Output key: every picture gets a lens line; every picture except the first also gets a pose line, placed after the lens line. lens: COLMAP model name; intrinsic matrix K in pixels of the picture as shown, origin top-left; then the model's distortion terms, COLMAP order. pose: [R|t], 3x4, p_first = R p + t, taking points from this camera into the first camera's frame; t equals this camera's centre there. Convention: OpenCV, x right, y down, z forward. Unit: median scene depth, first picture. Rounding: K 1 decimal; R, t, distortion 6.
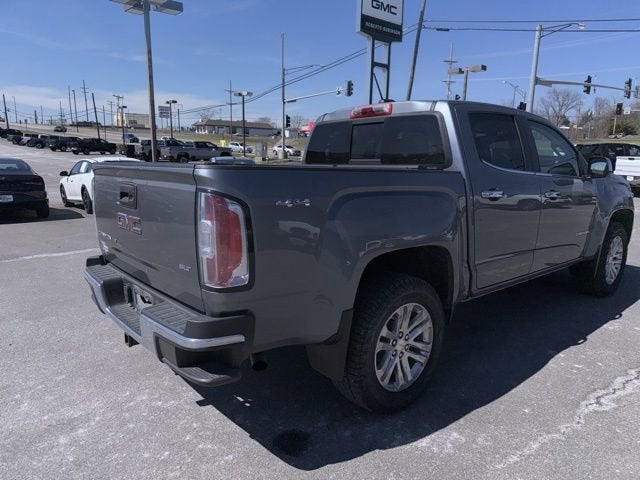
lens RADIAL K [[453.4, 0, 330.4], [0, 453.4, 250.1], [0, 0, 1]] dist [0.029090, -0.039258]
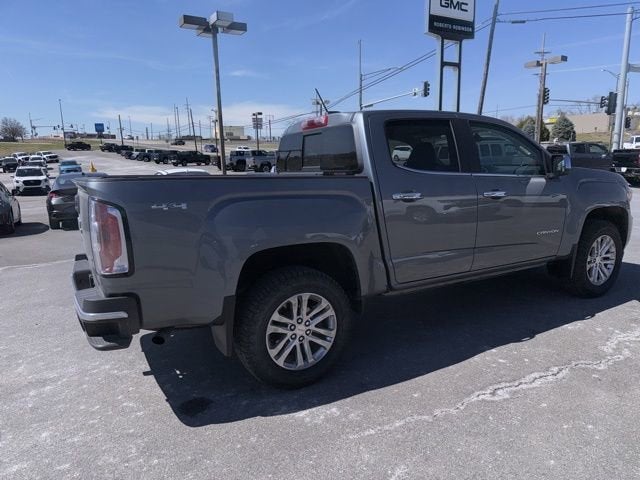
lens RADIAL K [[453.4, 0, 330.3], [0, 453.4, 252.1], [0, 0, 1]] dist [0.029090, -0.039258]
pose [[0.981054, 0.000525, -0.193731, 0.350036], [-0.001244, 0.999993, -0.003586, 0.013237], [0.193728, 0.003759, 0.981048, -0.078942]]
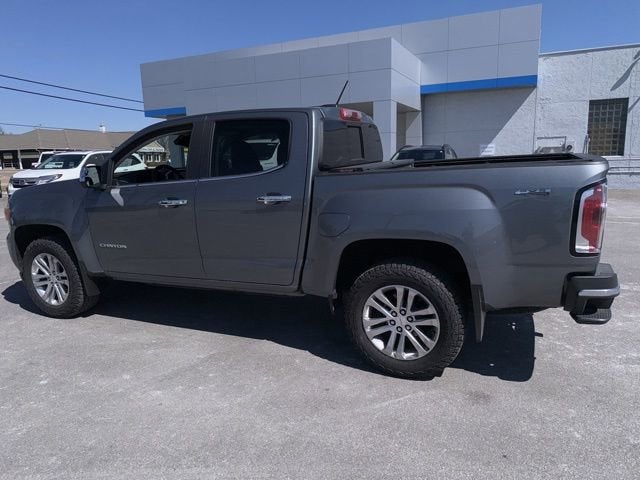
lens RADIAL K [[453.4, 0, 325.0], [0, 453.4, 243.4], [0, 0, 1]] dist [0.029090, -0.039258]
pose [[-0.420724, -0.176514, 0.889851, -0.942311], [0.213207, 0.934175, 0.286111, -0.352616], [-0.881779, 0.310096, -0.355396, 1.578970]]
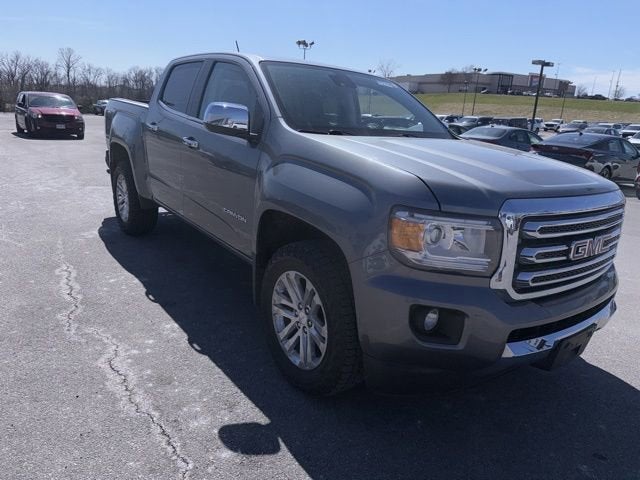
lens RADIAL K [[456.6, 0, 329.5], [0, 456.6, 234.1], [0, 0, 1]] dist [0.015850, -0.019535]
pose [[-0.068230, 0.247629, -0.966450, 1.529689], [-0.270673, 0.927780, 0.256830, -0.284936], [0.960251, 0.279115, 0.003724, 1.432616]]
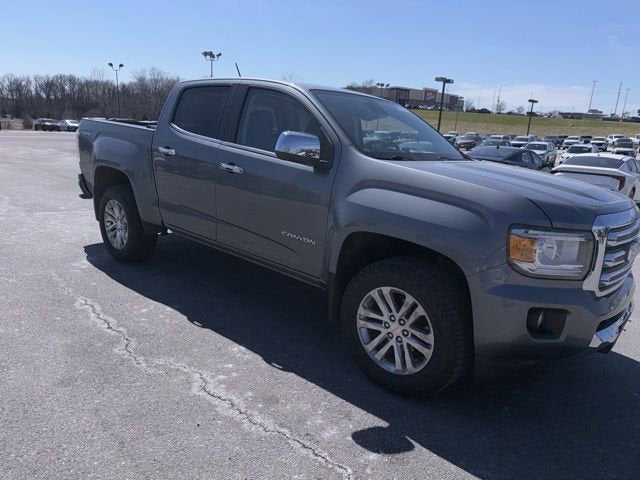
lens RADIAL K [[453.4, 0, 329.7], [0, 453.4, 252.8], [0, 0, 1]] dist [0.029090, -0.039258]
pose [[0.135864, 0.259335, -0.956183, 1.573463], [-0.265647, 0.939327, 0.217018, -0.230866], [0.954449, 0.224522, 0.196512, 1.140036]]
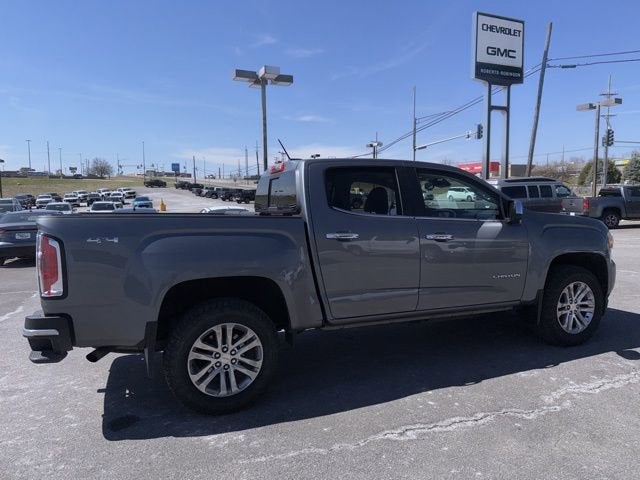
lens RADIAL K [[453.4, 0, 330.1], [0, 453.4, 235.8], [0, 0, 1]] dist [0.029090, -0.039258]
pose [[0.946526, 0.001782, -0.322621, 0.634252], [-0.042369, 0.992011, -0.118825, 0.012852], [0.319832, 0.126141, 0.939040, -0.077671]]
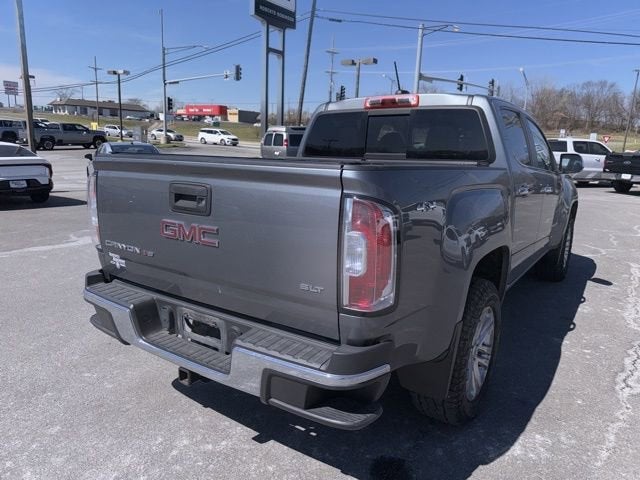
lens RADIAL K [[453.4, 0, 330.1], [0, 453.4, 247.4], [0, 0, 1]] dist [0.029090, -0.039258]
pose [[0.967354, -0.037009, 0.250712, -0.287940], [0.031976, 0.999198, 0.024119, -0.032493], [-0.251403, -0.015315, 0.967761, 0.117314]]
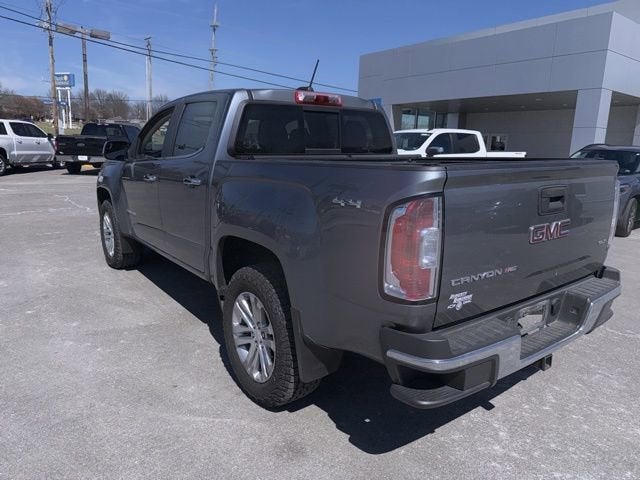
lens RADIAL K [[453.4, 0, 326.4], [0, 453.4, 238.2], [0, 0, 1]] dist [0.029090, -0.039258]
pose [[0.067743, -0.212723, 0.974761, -0.949787], [0.181301, 0.963364, 0.197636, -0.213162], [-0.981092, 0.163336, 0.103828, 0.953520]]
